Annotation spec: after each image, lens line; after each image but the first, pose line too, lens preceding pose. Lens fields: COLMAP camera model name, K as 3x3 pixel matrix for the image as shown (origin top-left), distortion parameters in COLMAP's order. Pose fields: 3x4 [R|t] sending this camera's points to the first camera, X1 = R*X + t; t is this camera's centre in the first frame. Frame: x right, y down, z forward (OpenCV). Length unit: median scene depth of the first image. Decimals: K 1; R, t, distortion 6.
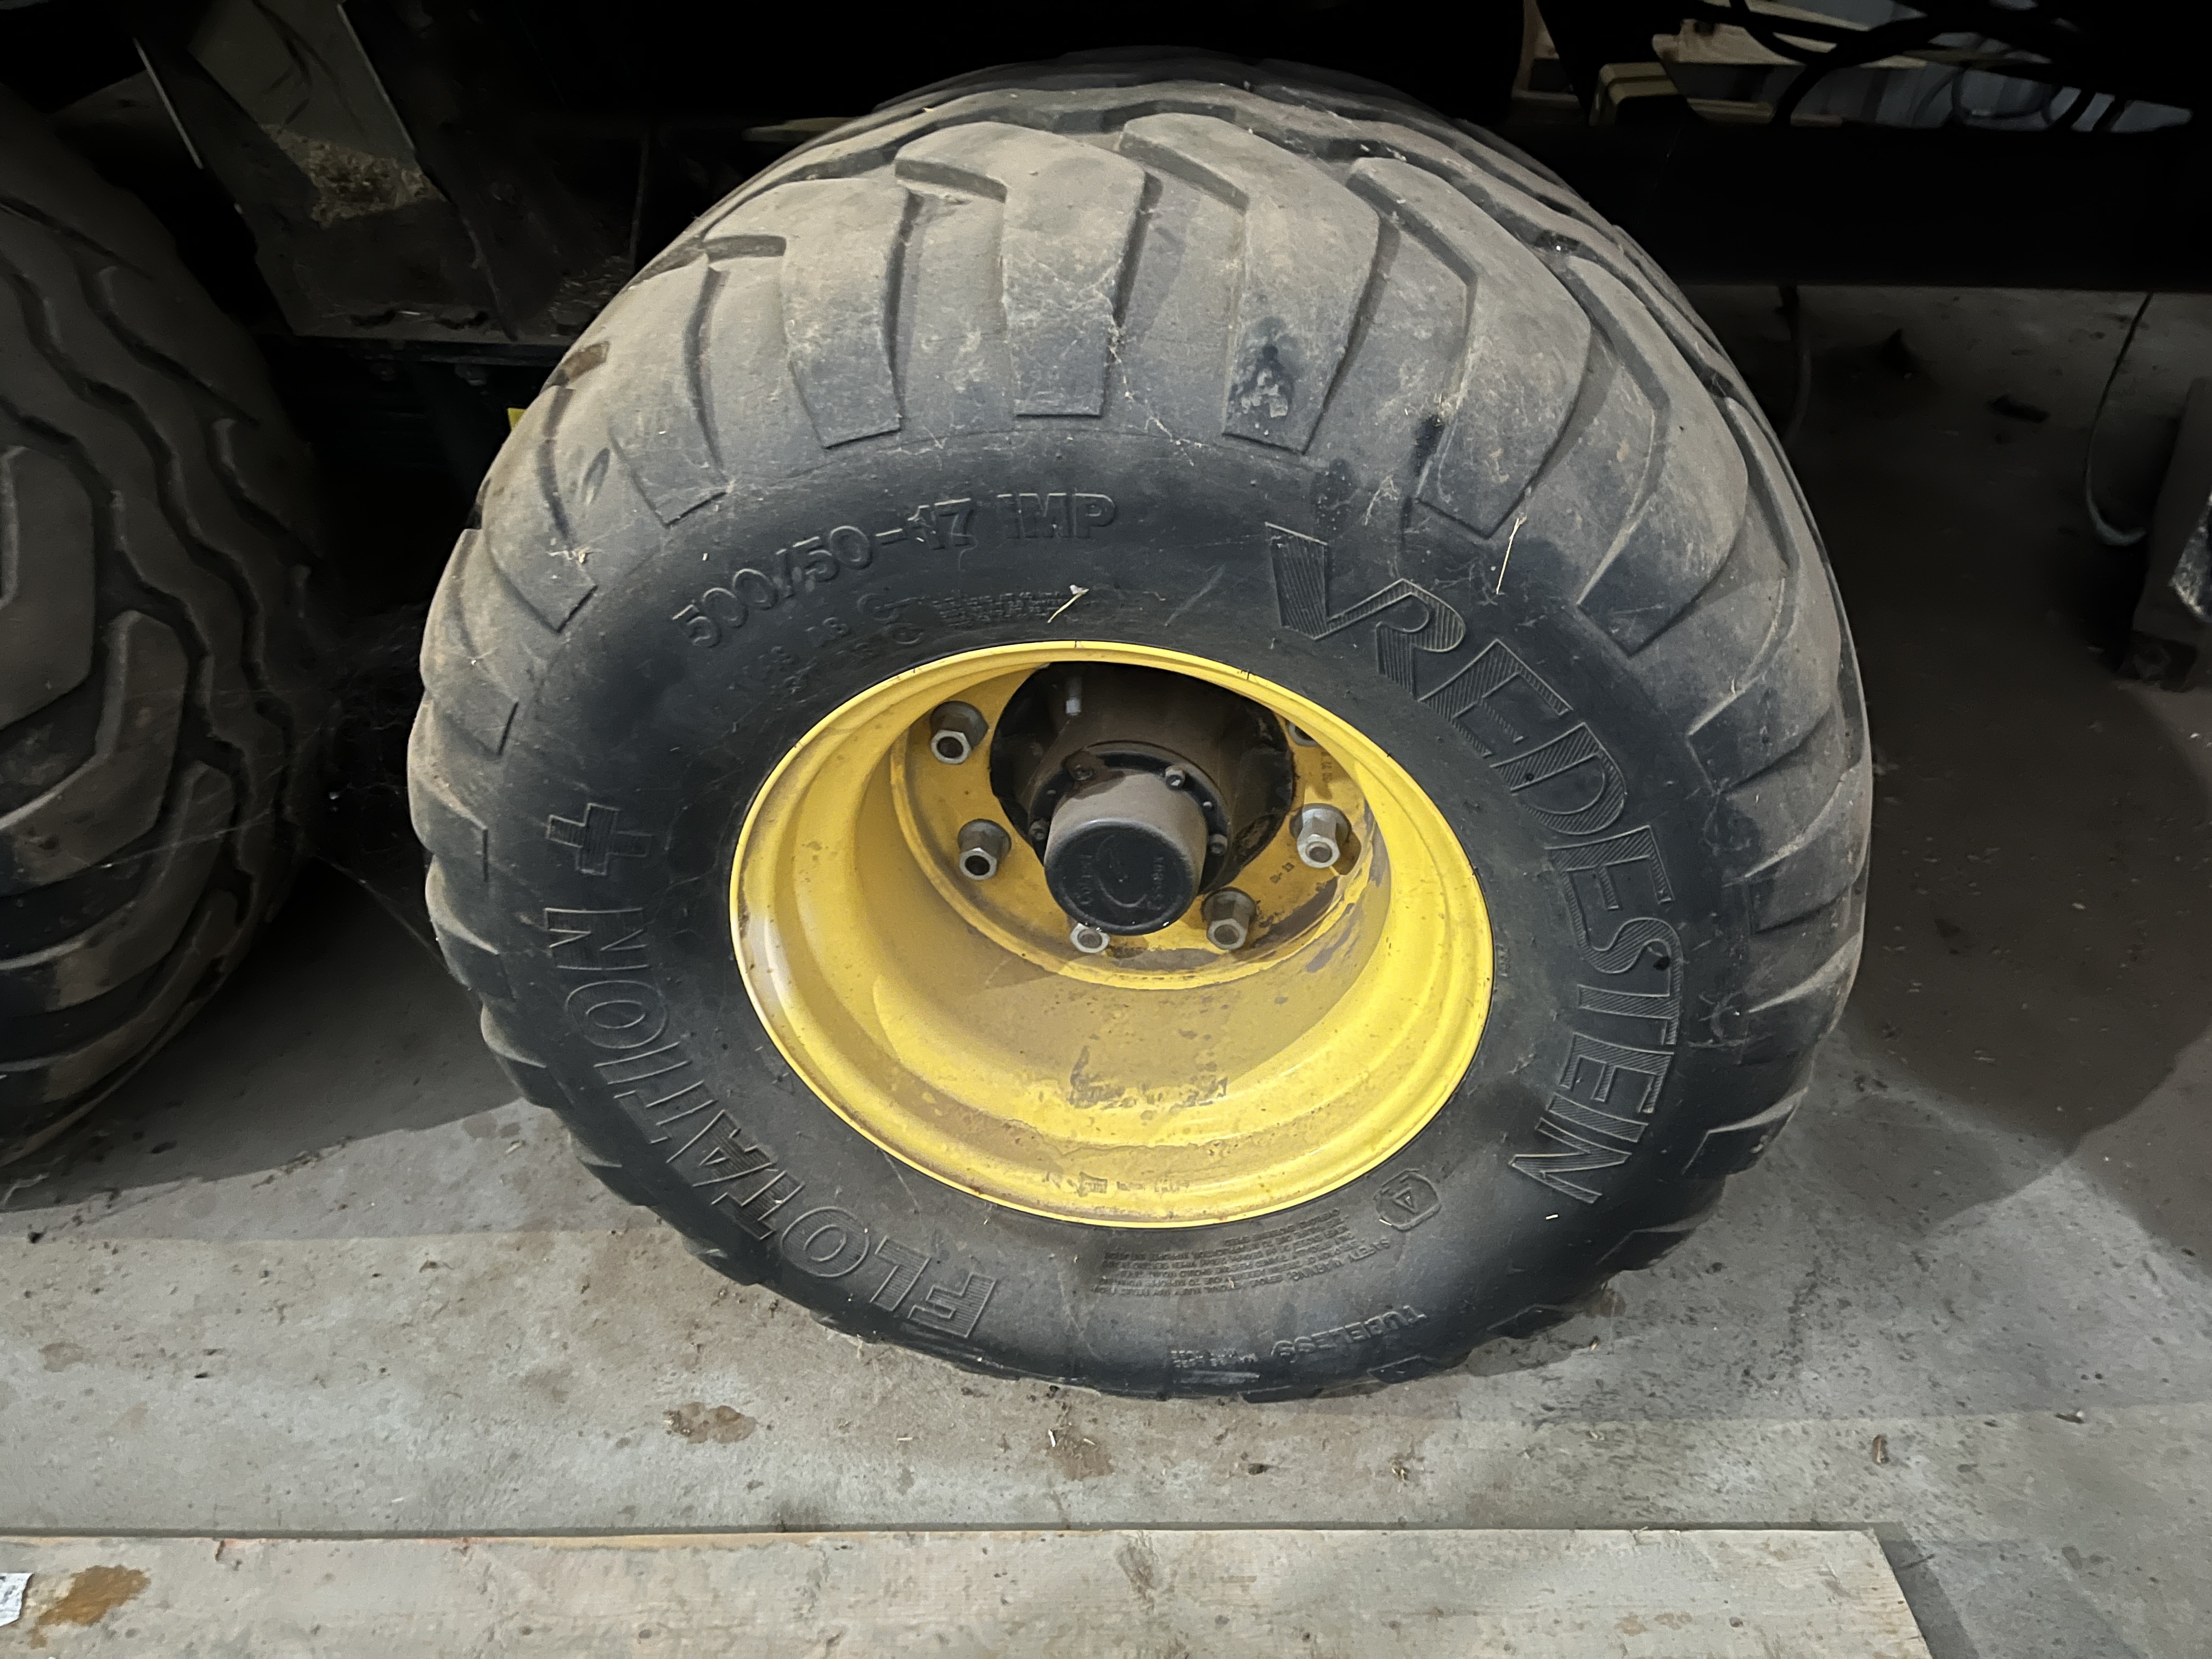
lens RADIAL K [[1675.8, 0, 1109.8], [0, 1675.8, 839.5], [0, 0, 1]] dist [0.045871, 0.001992]
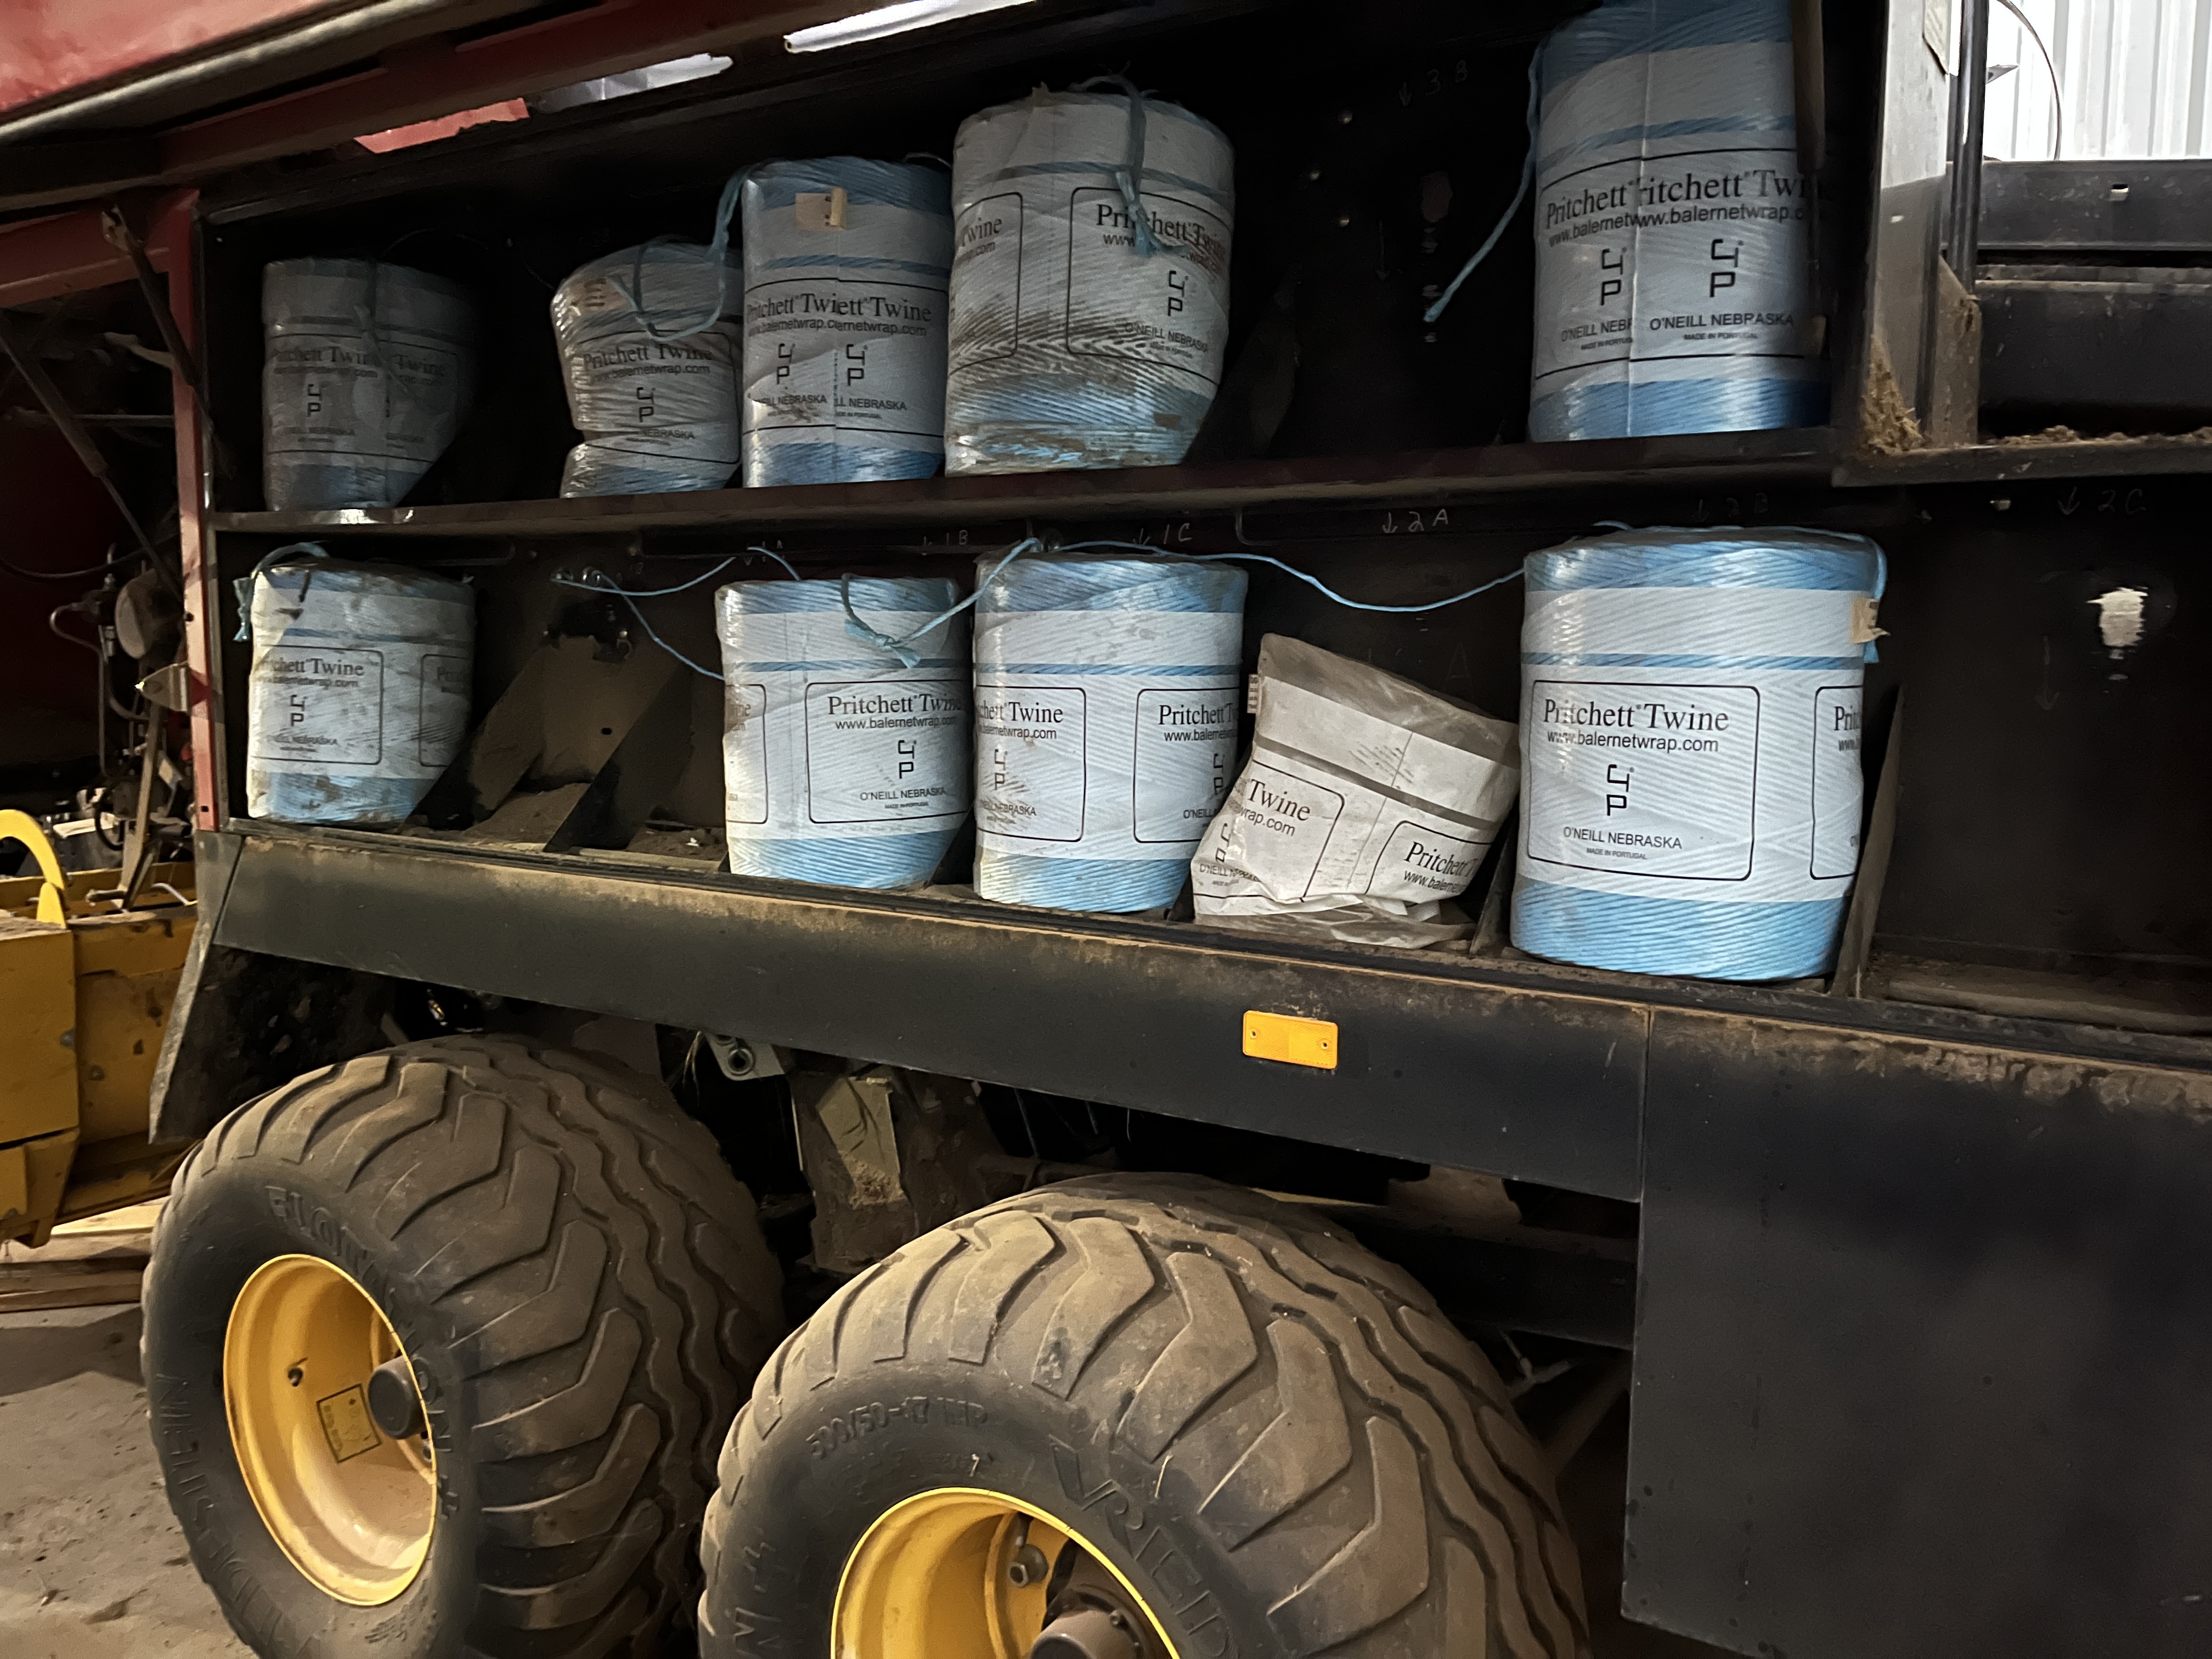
lens RADIAL K [[1675.8, 0, 1109.8], [0, 1675.8, 839.5], [0, 0, 1]] dist [0.045871, 0.001992]
pose [[0.894590, 0.010030, -0.446775, 0.981340], [-0.241208, 0.852450, -0.463841, 0.103219], [0.376201, 0.522713, 0.765012, -0.769667]]
